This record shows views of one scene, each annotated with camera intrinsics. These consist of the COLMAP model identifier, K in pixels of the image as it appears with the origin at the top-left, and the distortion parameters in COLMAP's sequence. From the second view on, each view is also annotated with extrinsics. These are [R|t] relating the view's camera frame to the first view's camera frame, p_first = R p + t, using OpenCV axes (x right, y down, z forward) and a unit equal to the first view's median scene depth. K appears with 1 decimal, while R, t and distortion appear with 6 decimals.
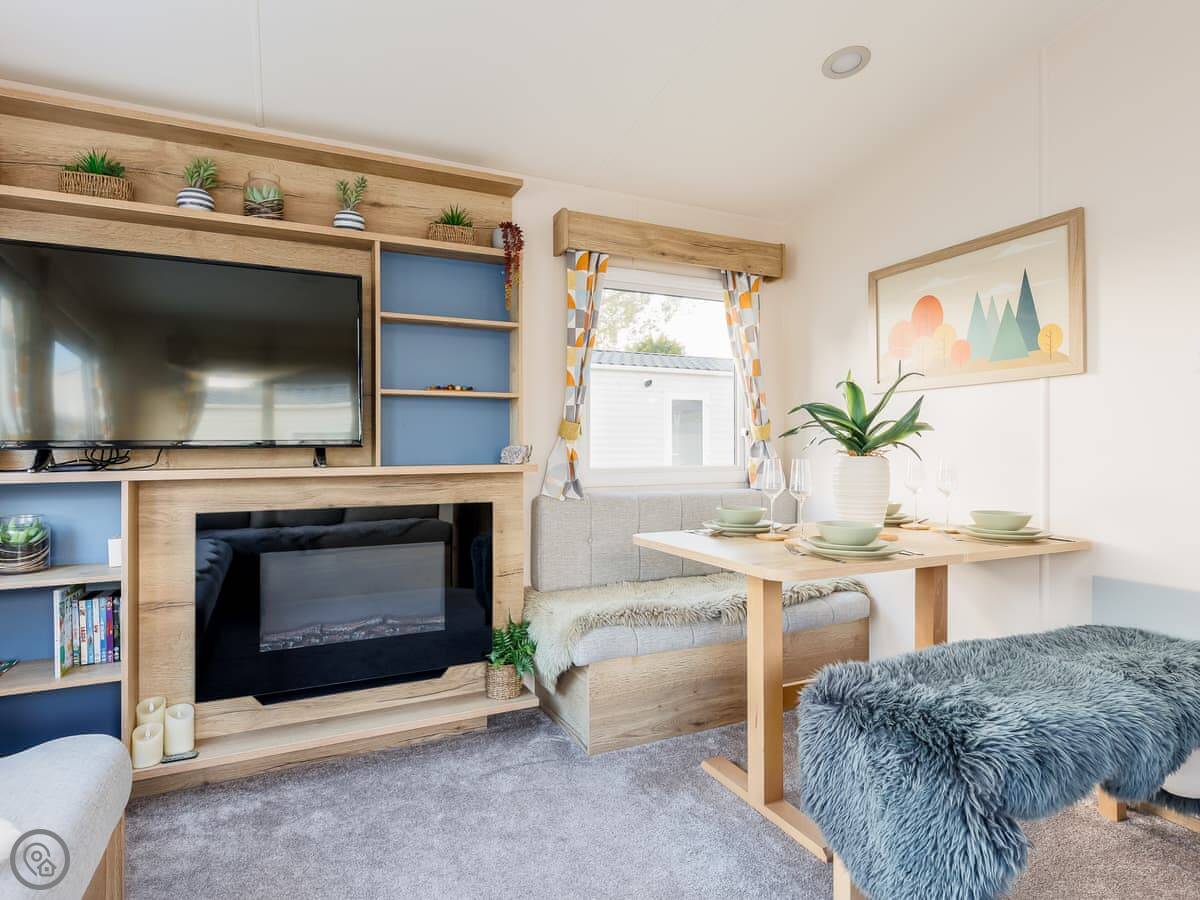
lens RADIAL K [[646.5, 0, 604.8], [0, 646.5, 453.4], [0, 0, 1]] dist [-0.001517, -0.000756]
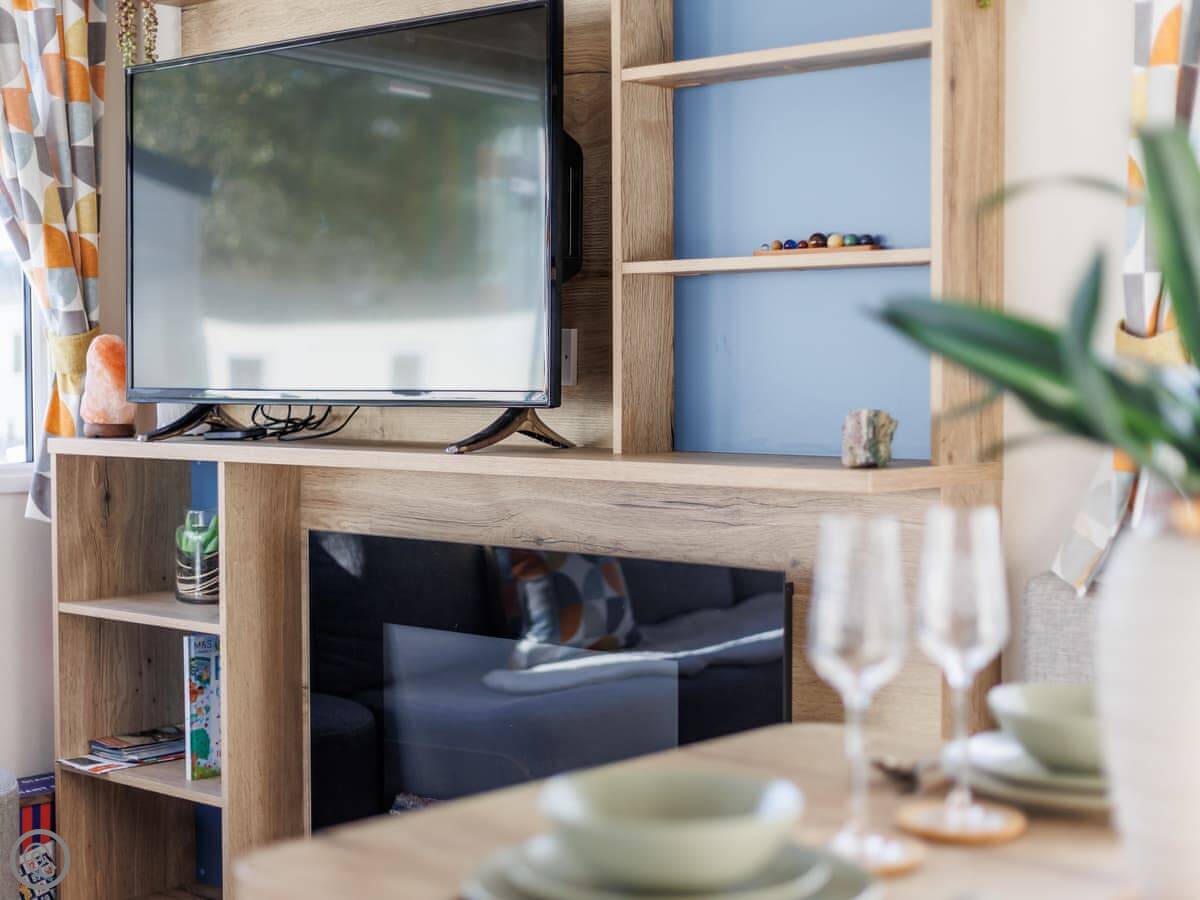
lens RADIAL K [[1917.7, 0, 600.0], [0, 1917.7, 450.0], [0, 0, 1]] dist [-0.014026, -0.018900]
pose [[0.400492, 0.048865, -0.914996, 0.690922], [-0.008417, 0.998731, 0.049653, -0.039701], [0.916262, -0.012184, 0.400395, 0.475809]]
